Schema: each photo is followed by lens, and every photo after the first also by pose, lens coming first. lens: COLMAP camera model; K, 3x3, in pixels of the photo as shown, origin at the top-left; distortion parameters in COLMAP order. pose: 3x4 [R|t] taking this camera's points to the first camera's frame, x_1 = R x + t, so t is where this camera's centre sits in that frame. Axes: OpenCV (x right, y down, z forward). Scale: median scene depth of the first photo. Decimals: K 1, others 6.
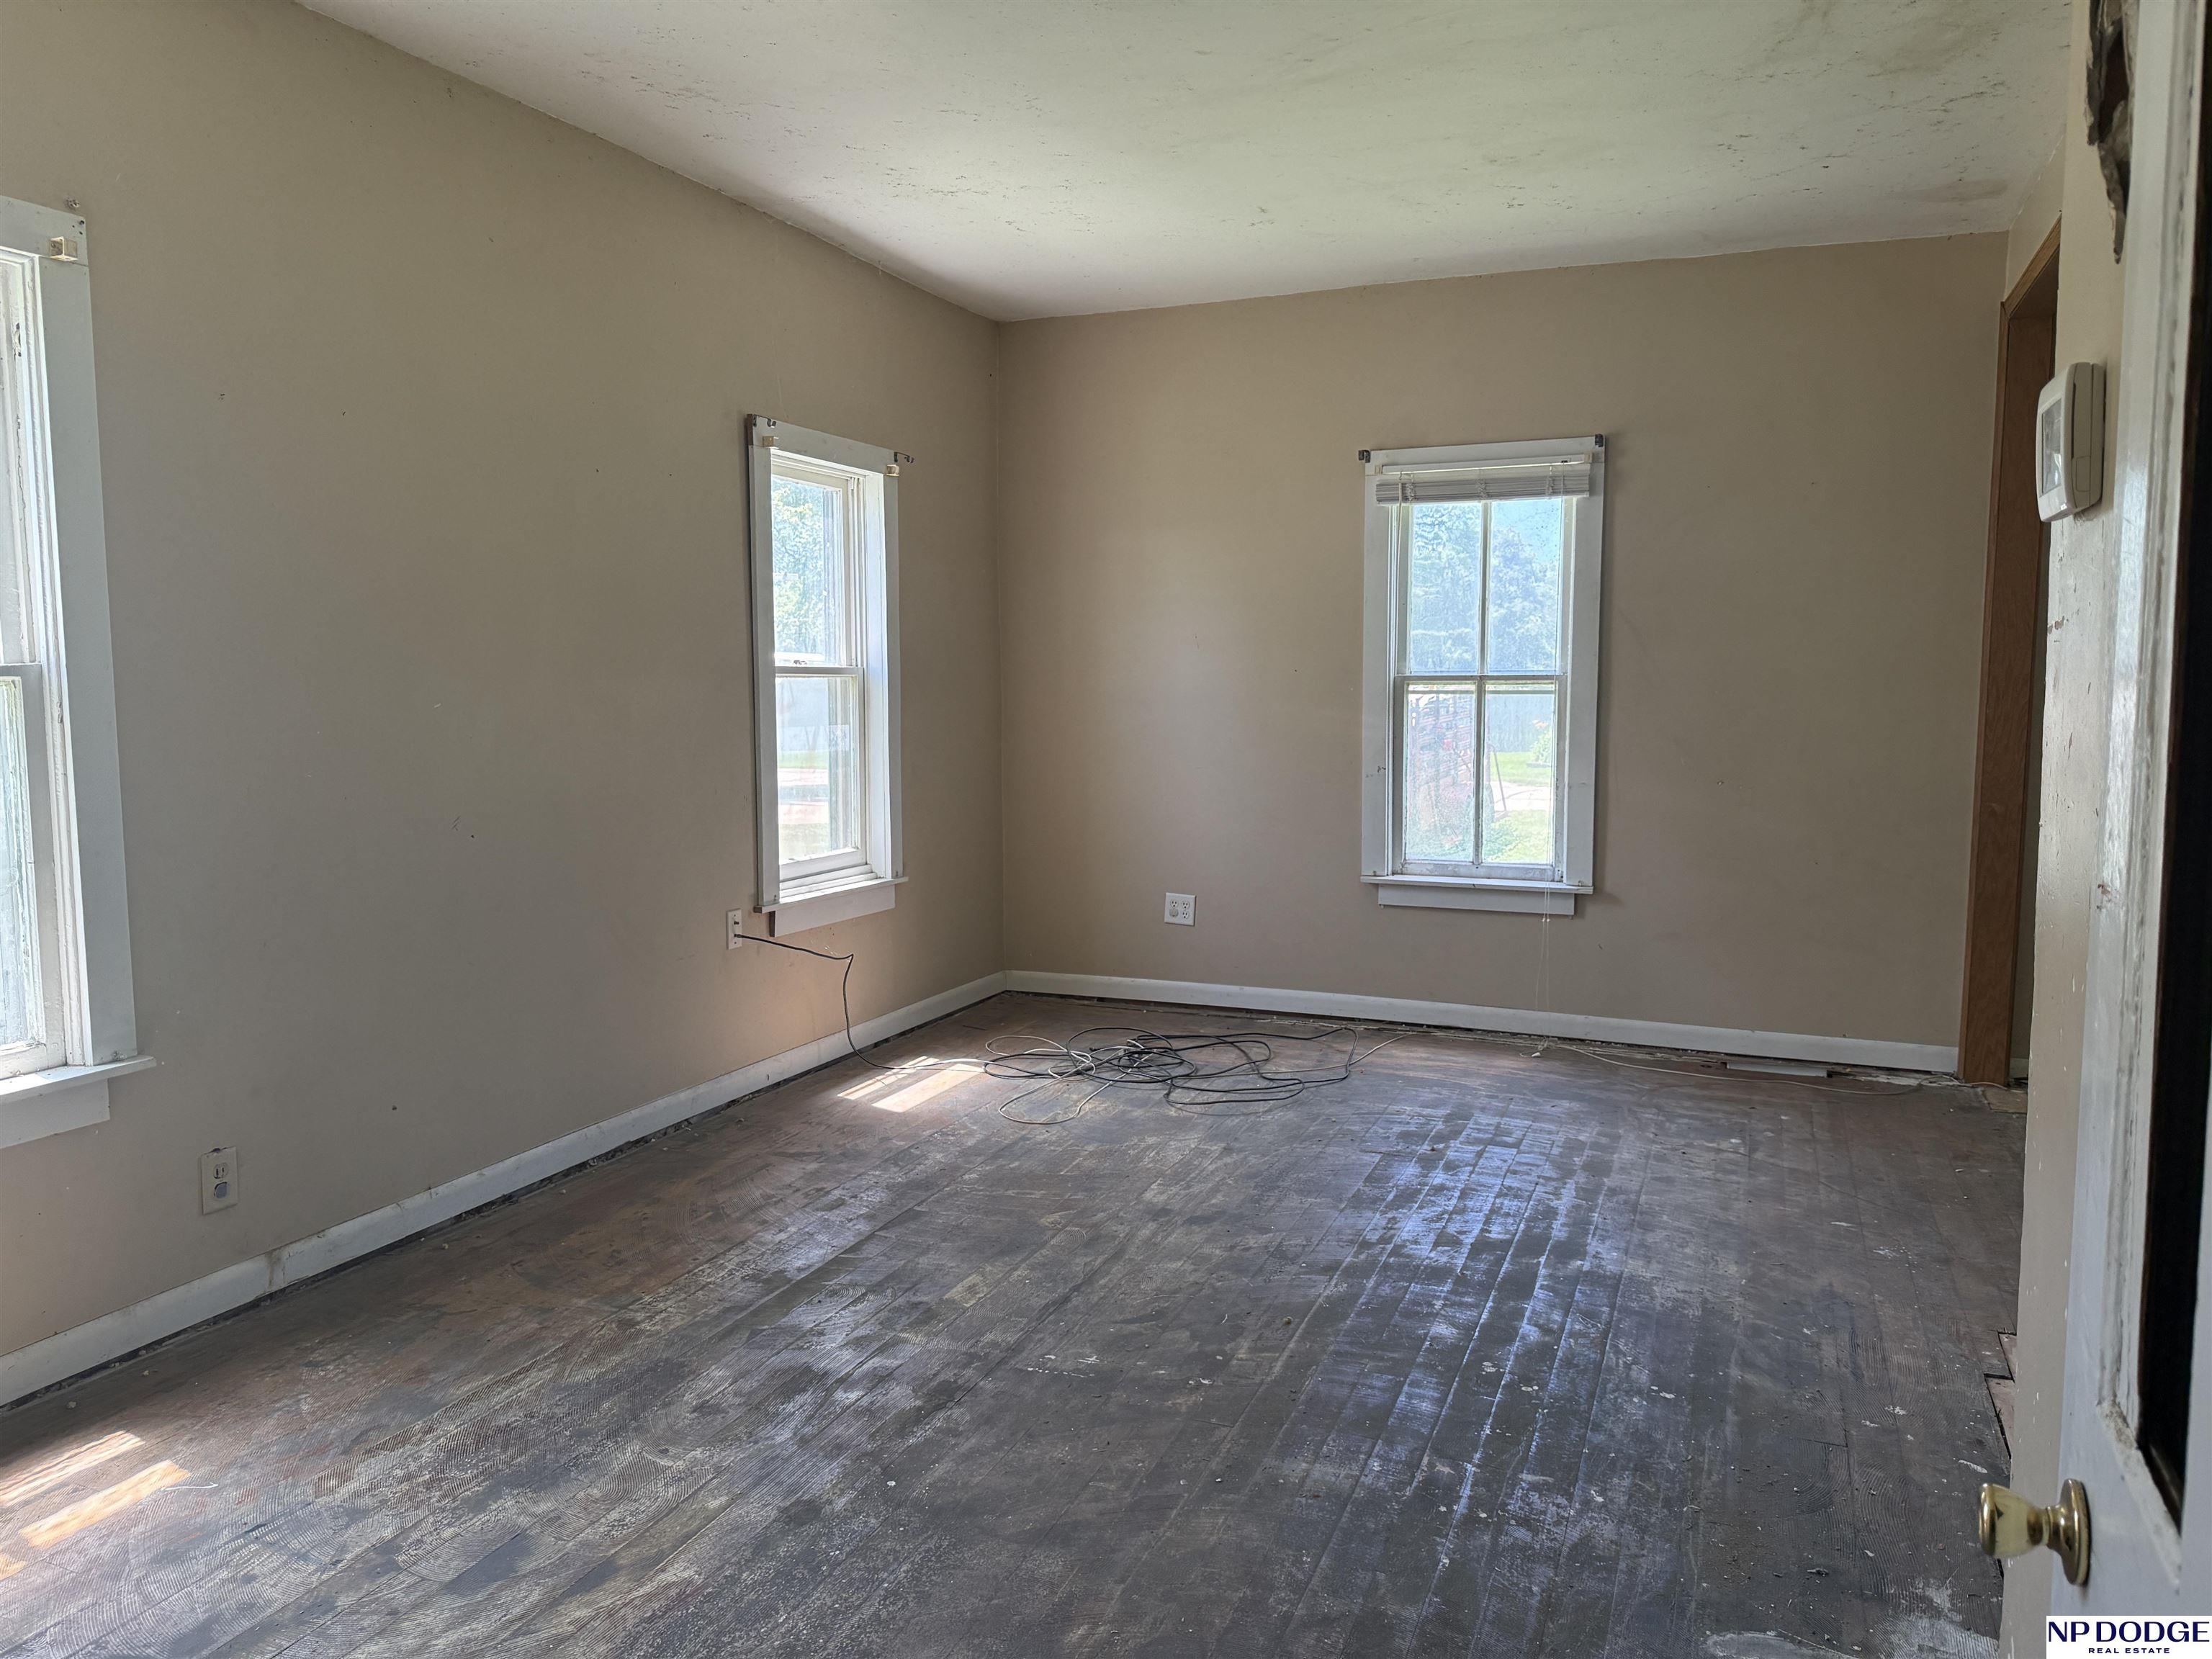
lens RADIAL K [[1570.6, 0, 1096.7], [0, 1570.6, 834.5], [0, 0, 1]] dist [0.089086, -0.124748]
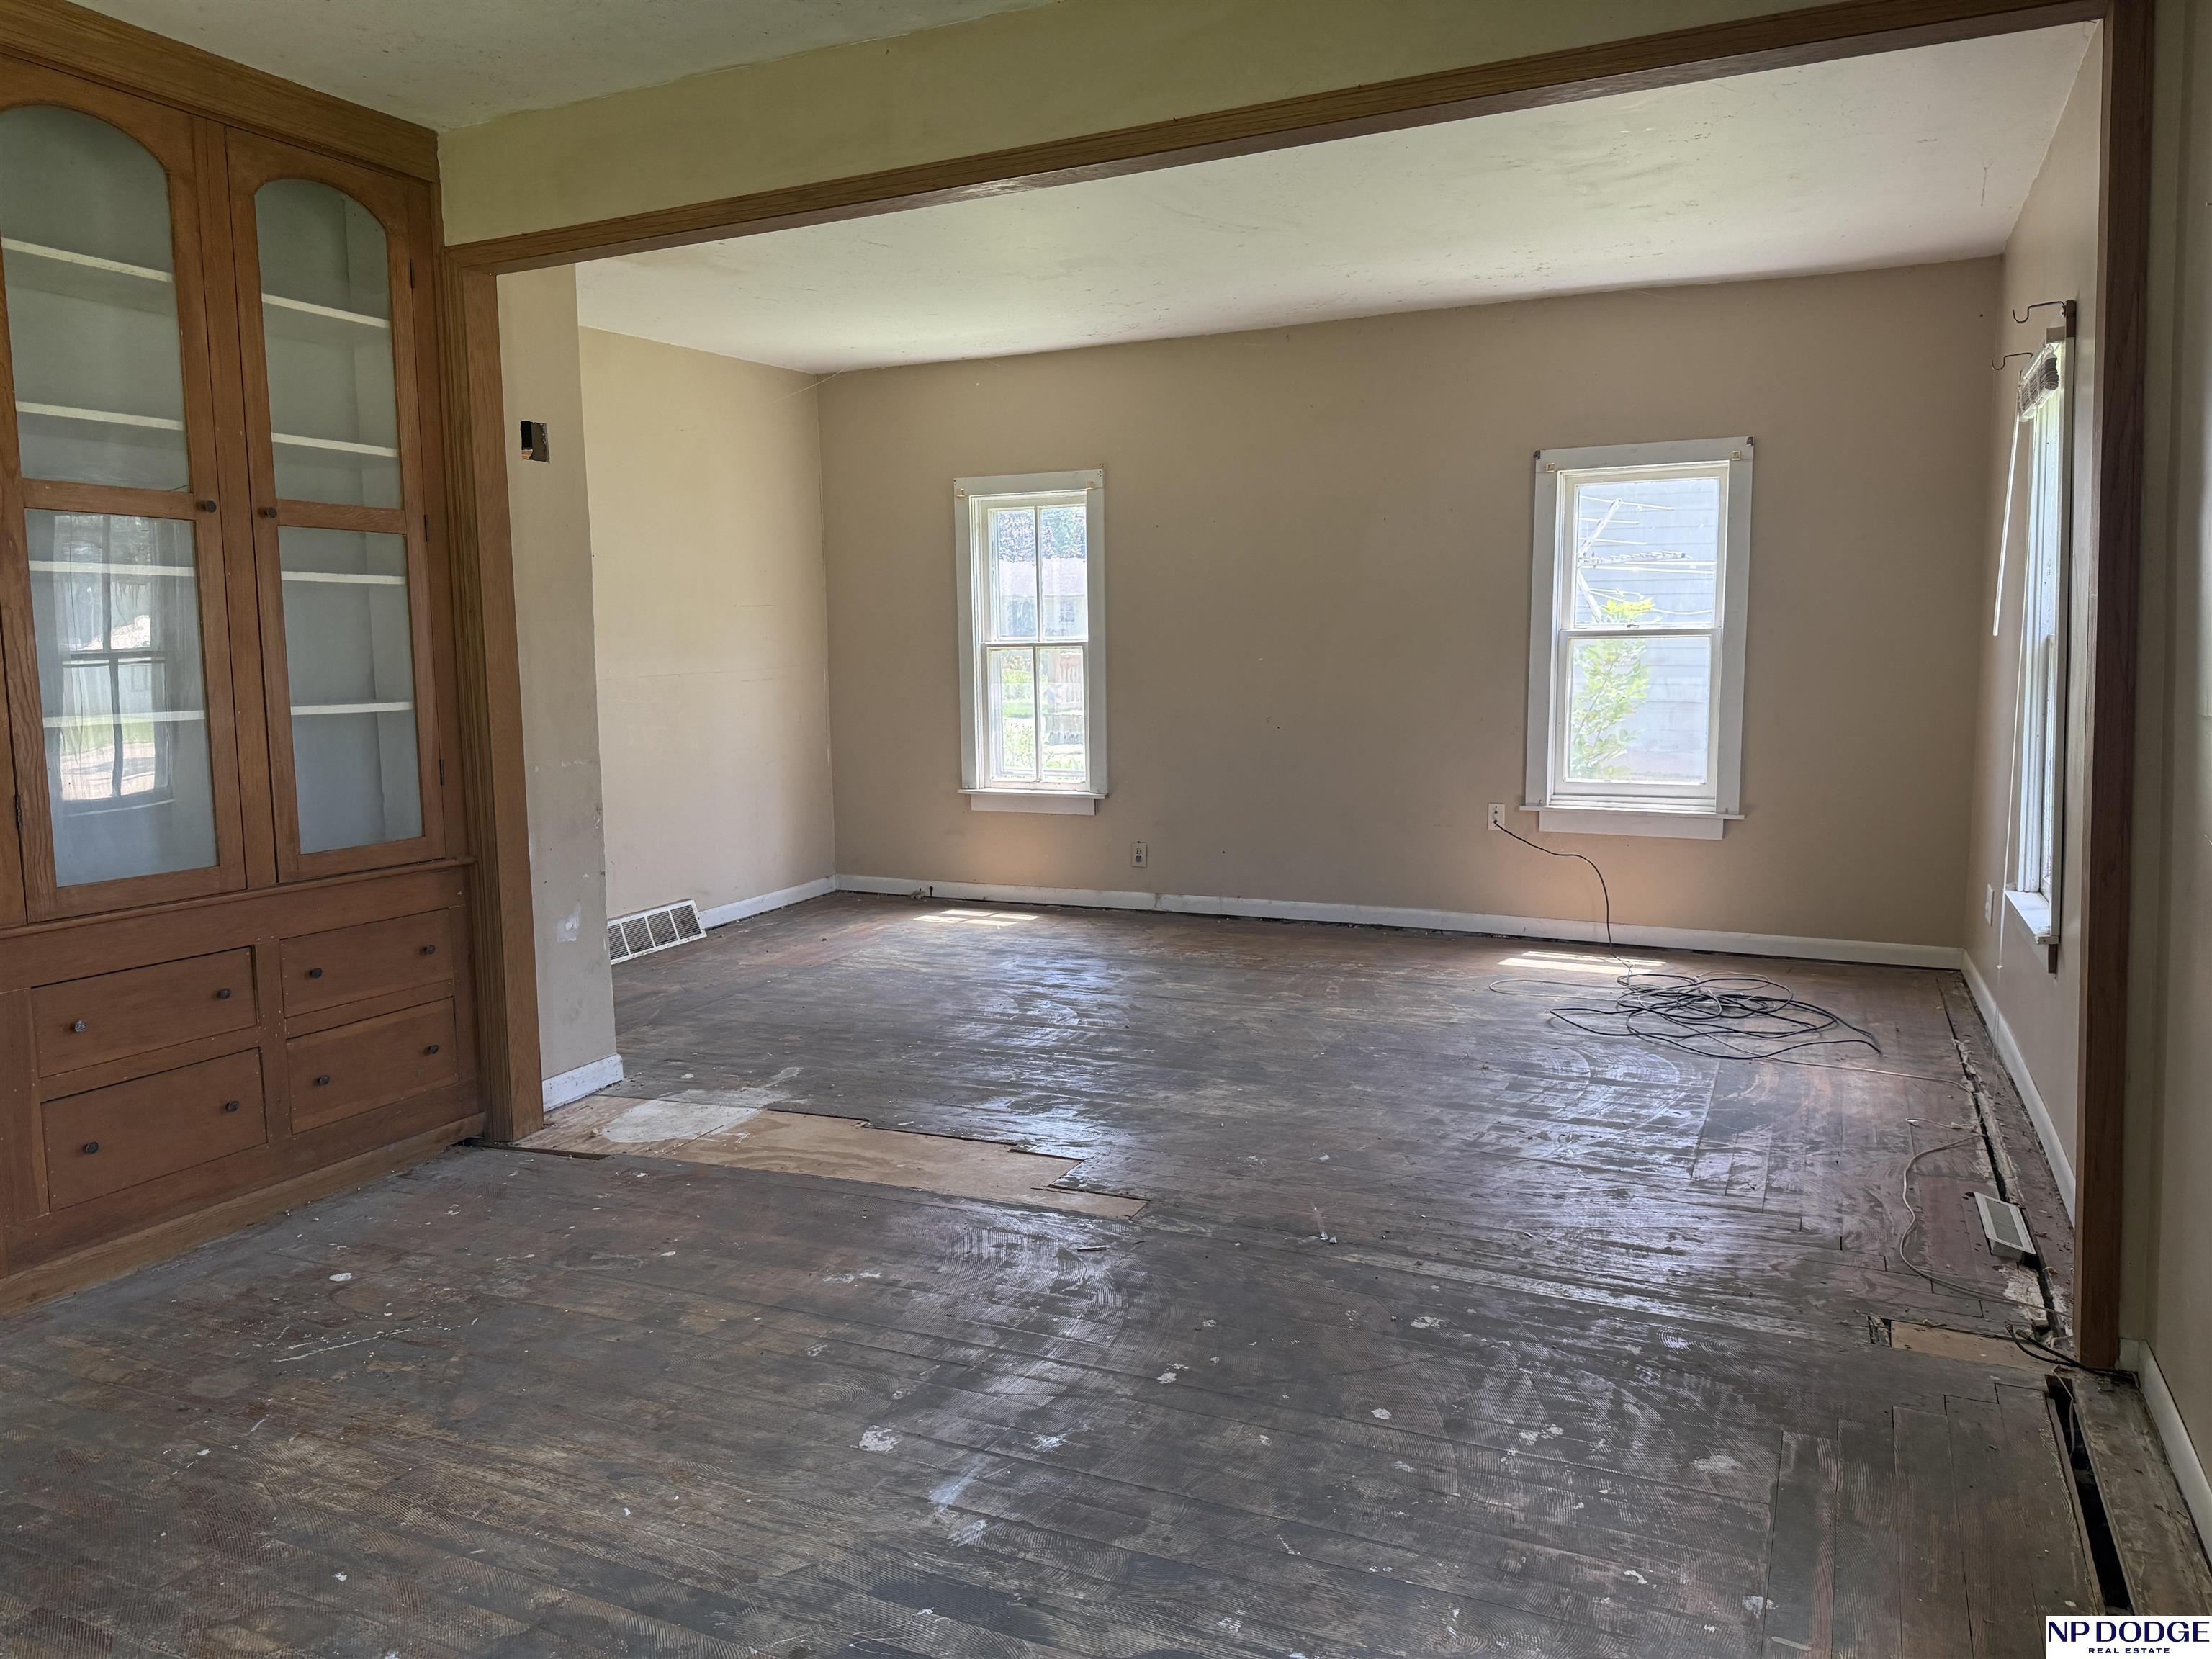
lens RADIAL K [[1570.6, 0, 1096.7], [0, 1570.6, 834.5], [0, 0, 1]] dist [0.089086, -0.124748]
pose [[-0.070134, 0.118349, -0.990492, 1.534493], [-0.090917, 0.988046, 0.124494, -0.087939], [0.993386, 0.098783, -0.058536, 0.912606]]
